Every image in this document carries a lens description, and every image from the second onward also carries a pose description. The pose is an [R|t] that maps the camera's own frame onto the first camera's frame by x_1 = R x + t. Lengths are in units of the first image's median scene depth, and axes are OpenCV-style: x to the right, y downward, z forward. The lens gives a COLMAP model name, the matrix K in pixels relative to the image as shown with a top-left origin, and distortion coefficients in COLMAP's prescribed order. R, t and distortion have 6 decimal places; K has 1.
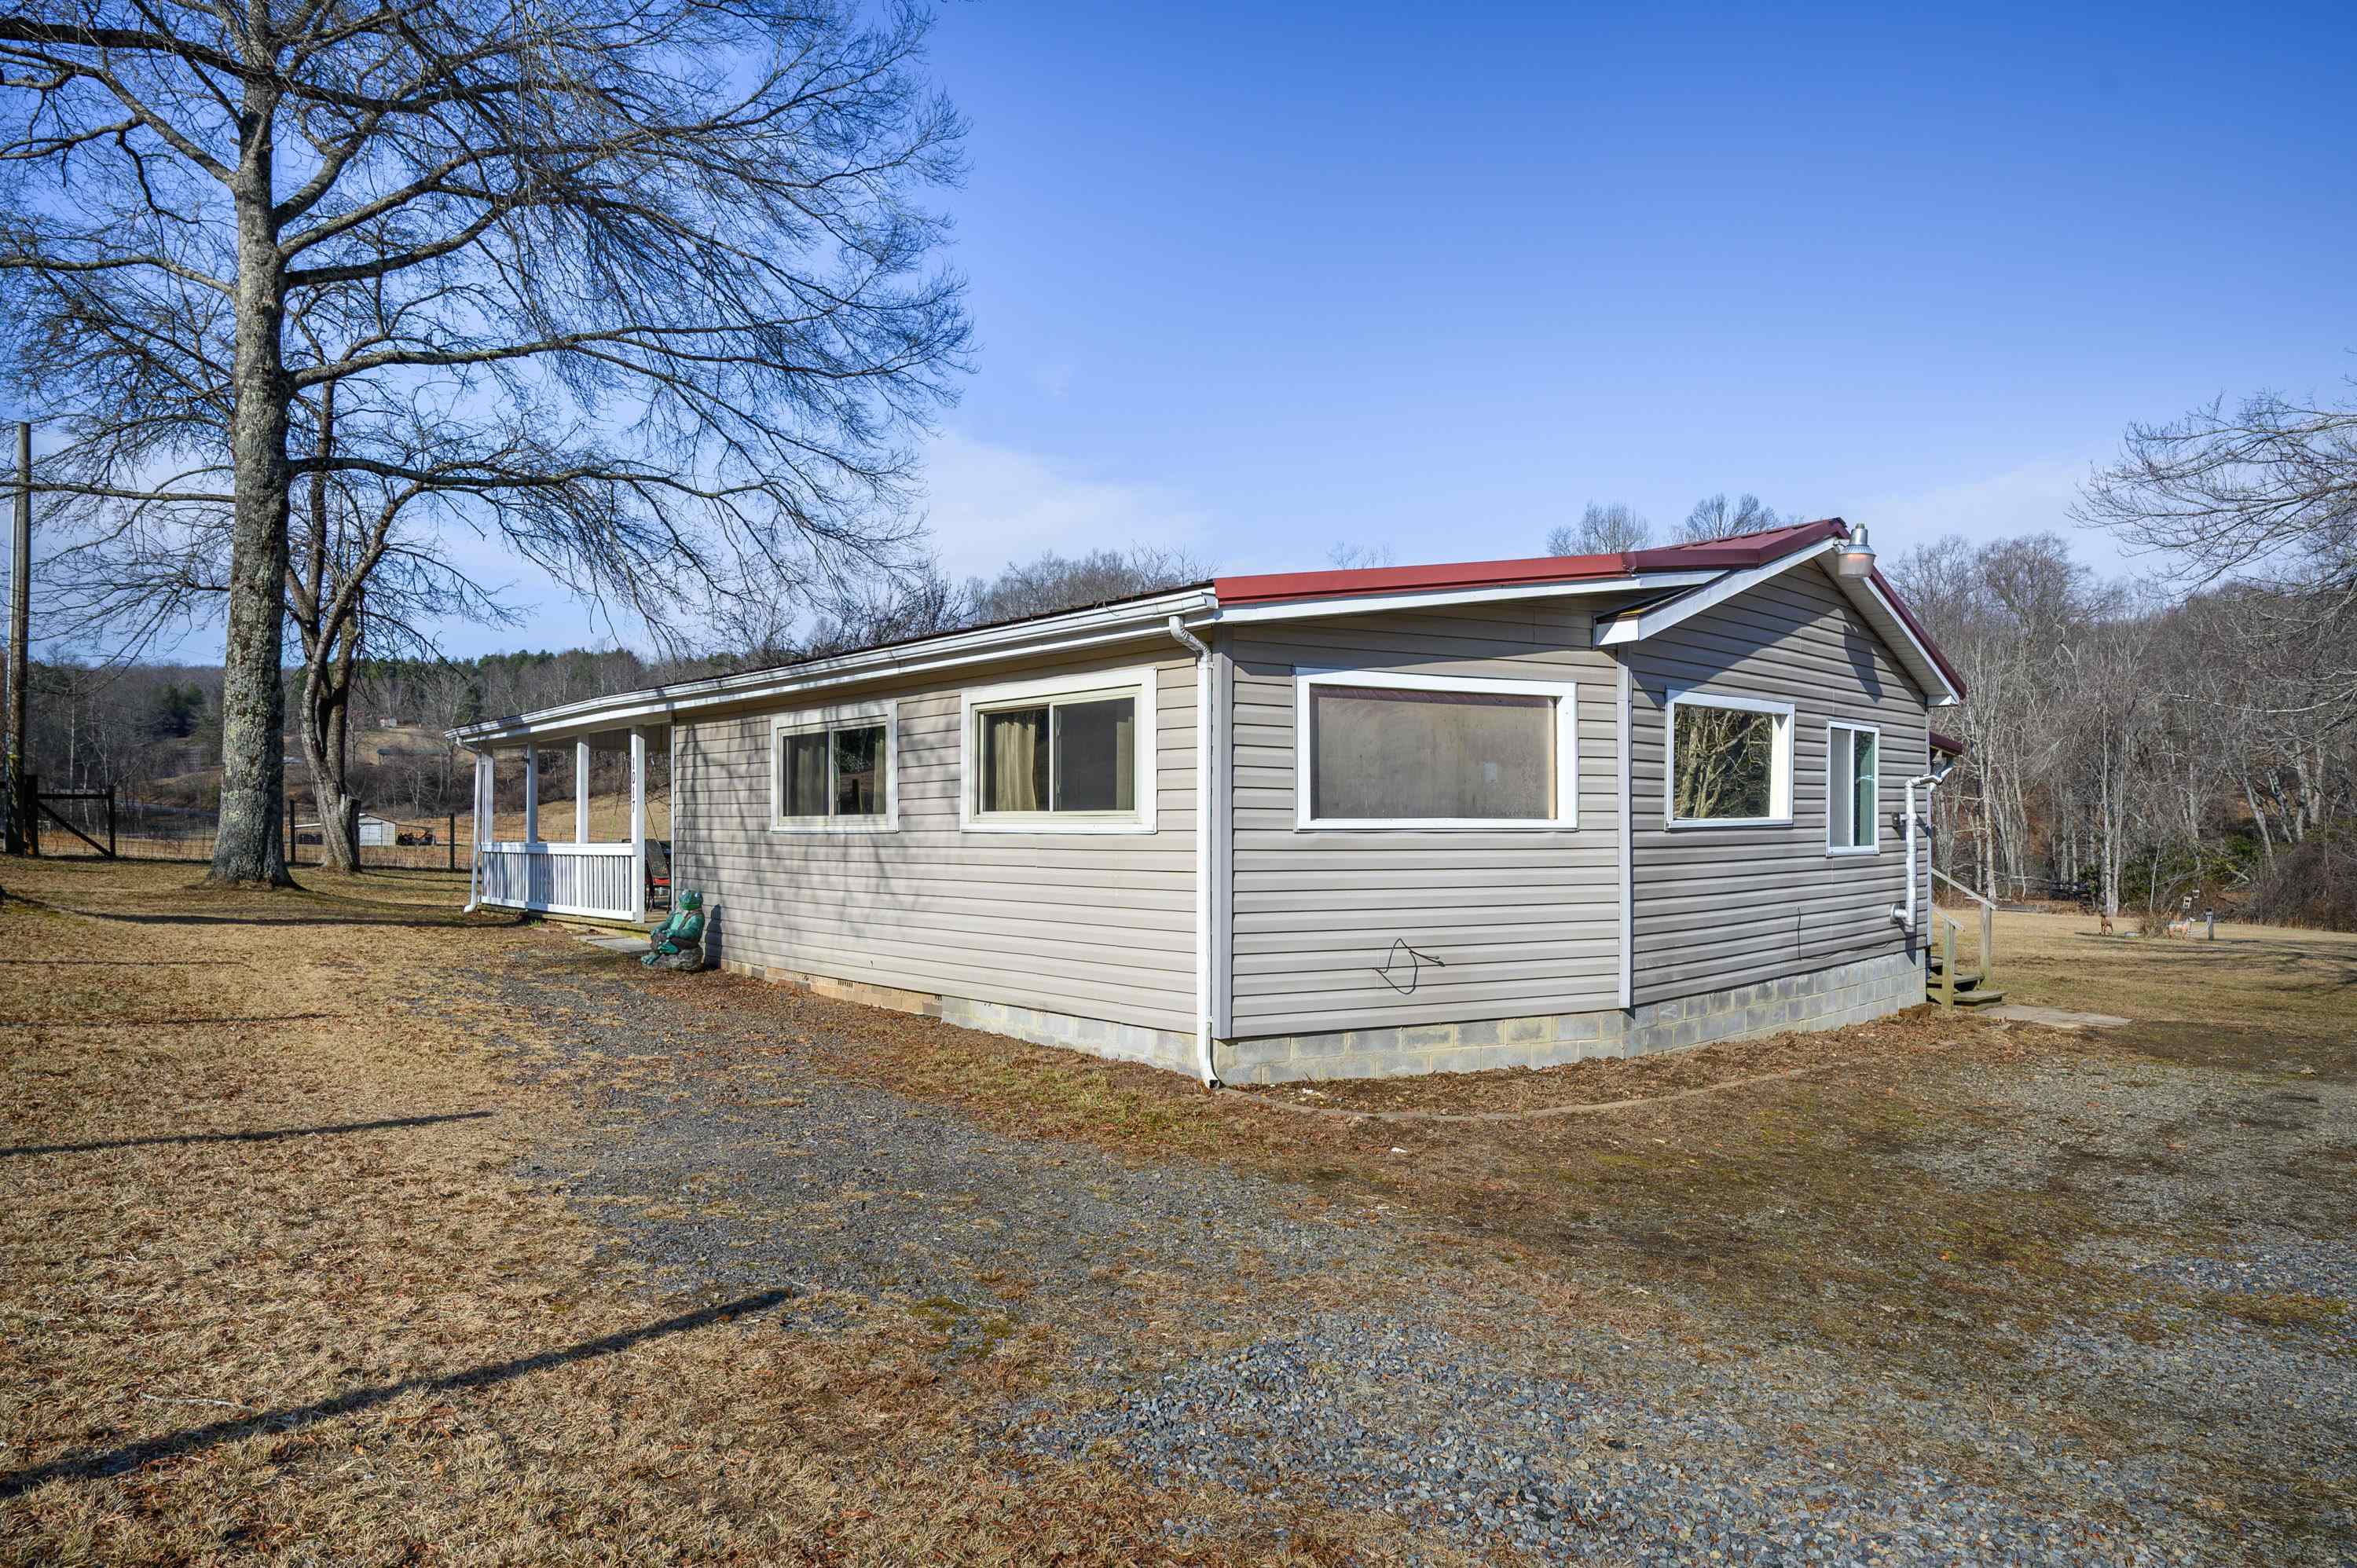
lens RADIAL K [[1357.3, 0, 1178.8], [0, 1357.3, 798.5], [0, 0, 1]] dist [0.004004, -0.000731]
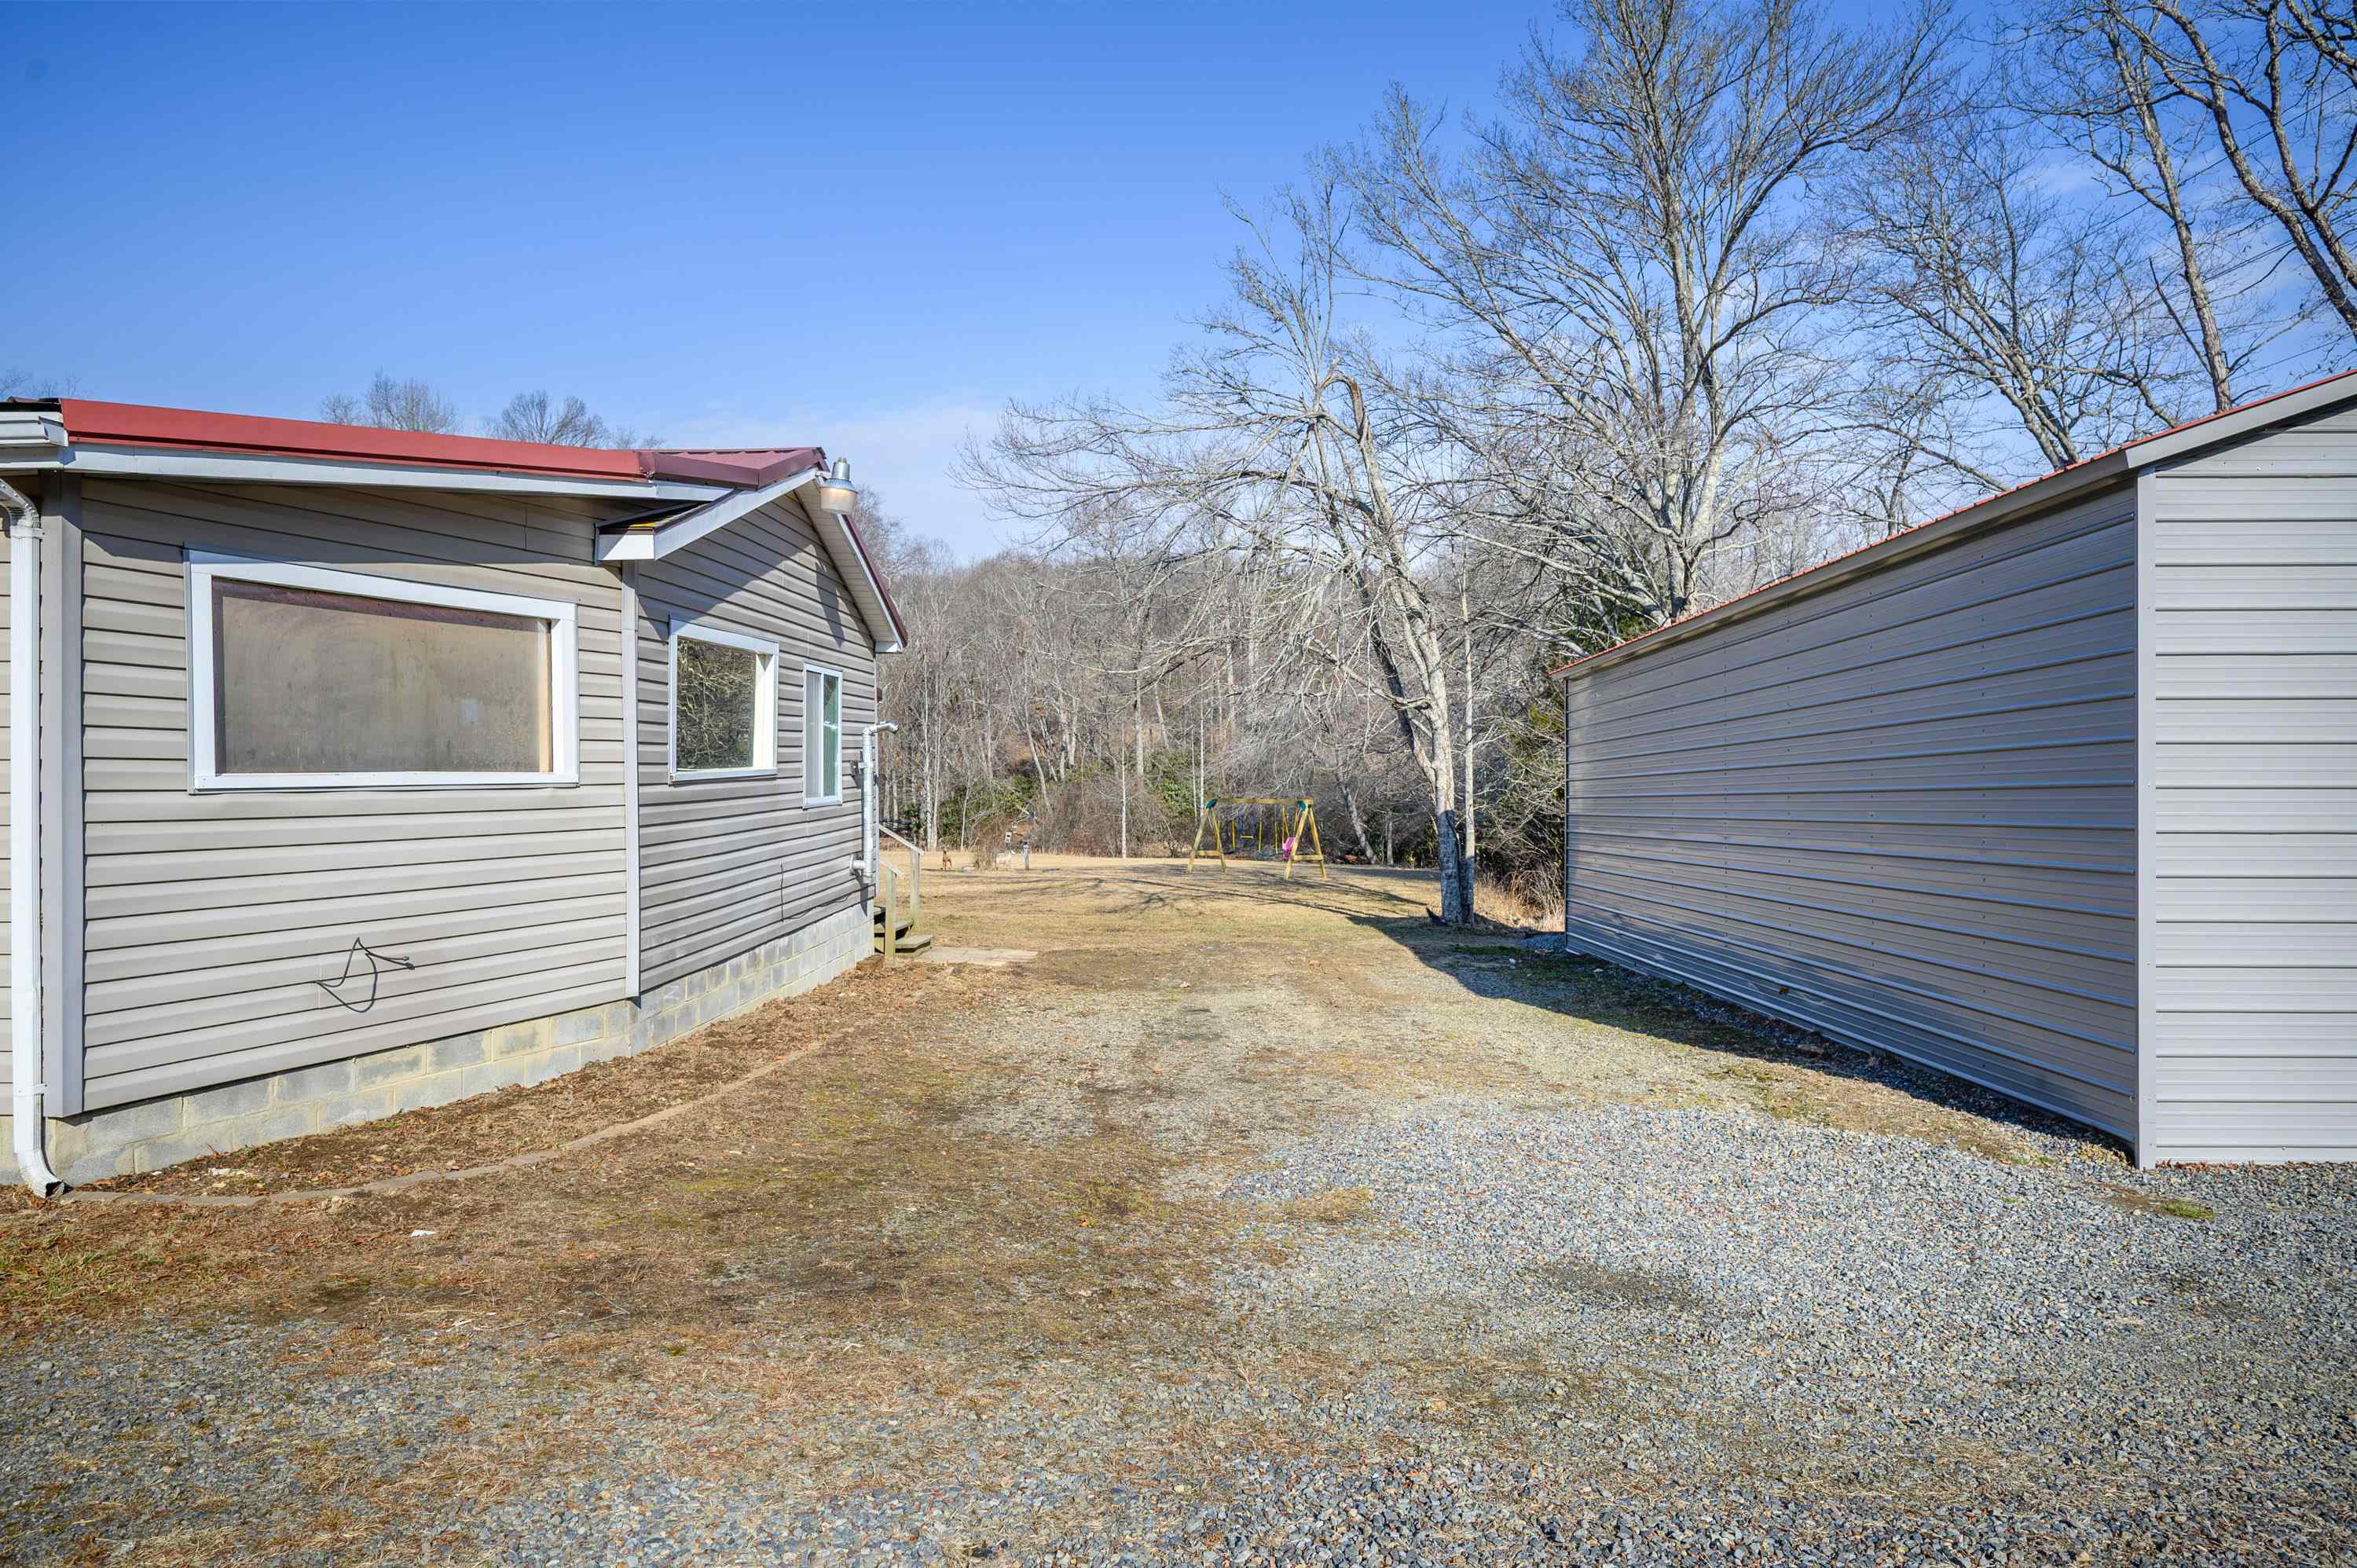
lens RADIAL K [[1494.3, 0, 1170.2], [0, 1494.3, 764.0], [0, 0, 1]] dist [-0.001884, 0.000764]
pose [[0.693138, 0.000662, 0.720804, -0.105874], [-0.016523, 0.999751, 0.014971, -0.008794], [-0.720615, -0.022287, 0.692977, 0.122260]]
